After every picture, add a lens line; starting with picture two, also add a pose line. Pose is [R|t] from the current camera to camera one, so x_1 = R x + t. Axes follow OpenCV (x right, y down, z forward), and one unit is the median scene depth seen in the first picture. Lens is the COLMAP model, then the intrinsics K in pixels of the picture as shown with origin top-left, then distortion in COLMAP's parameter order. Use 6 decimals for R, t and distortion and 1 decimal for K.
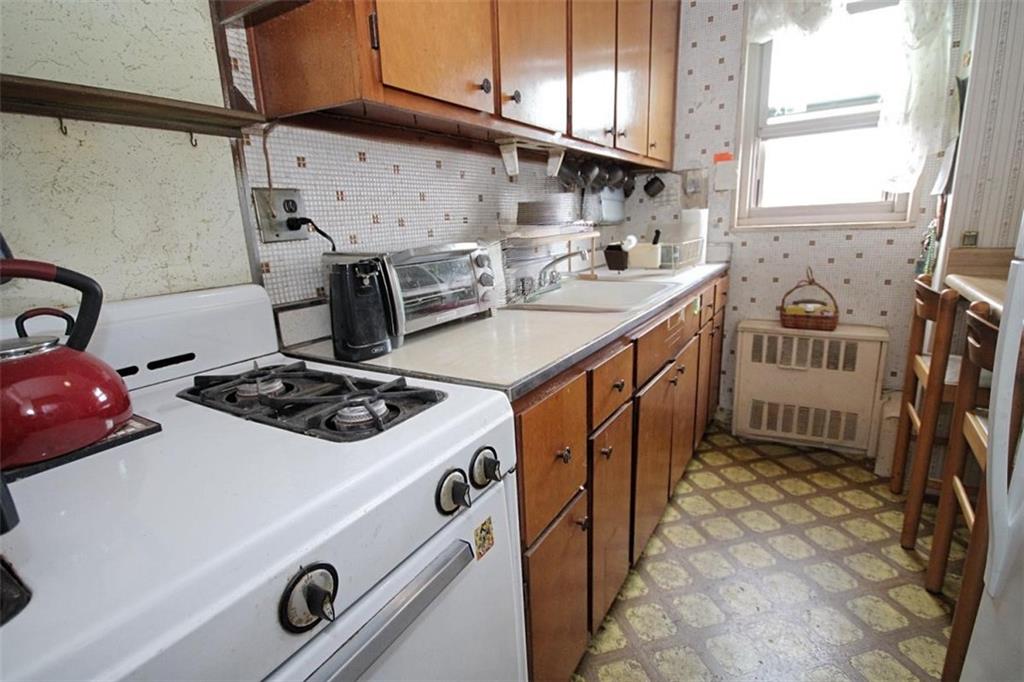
lens RADIAL K [[519.5, 0, 508.2], [0, 519.5, 343.7], [0, 0, 1]] dist [0.001936, -0.001120]
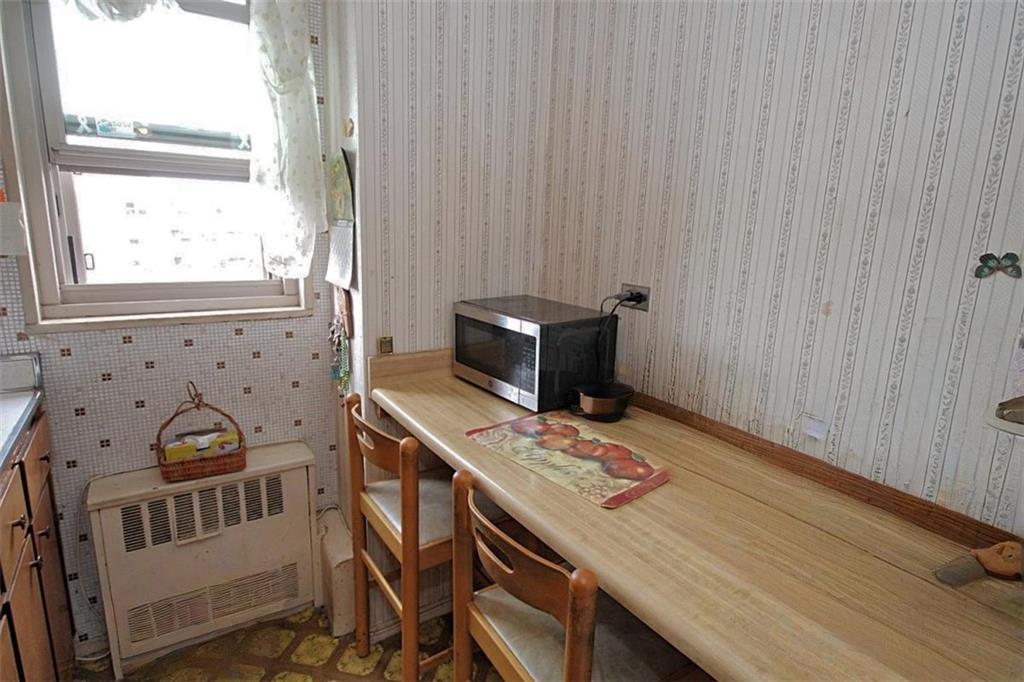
lens RADIAL K [[519.5, 0, 508.2], [0, 519.5, 343.7], [0, 0, 1]] dist [0.001936, -0.001120]
pose [[0.420881, -0.145552, 0.895362, 0.169348], [0.149736, 0.984650, 0.089681, -0.199118], [-0.894672, 0.096323, 0.436215, 0.360107]]
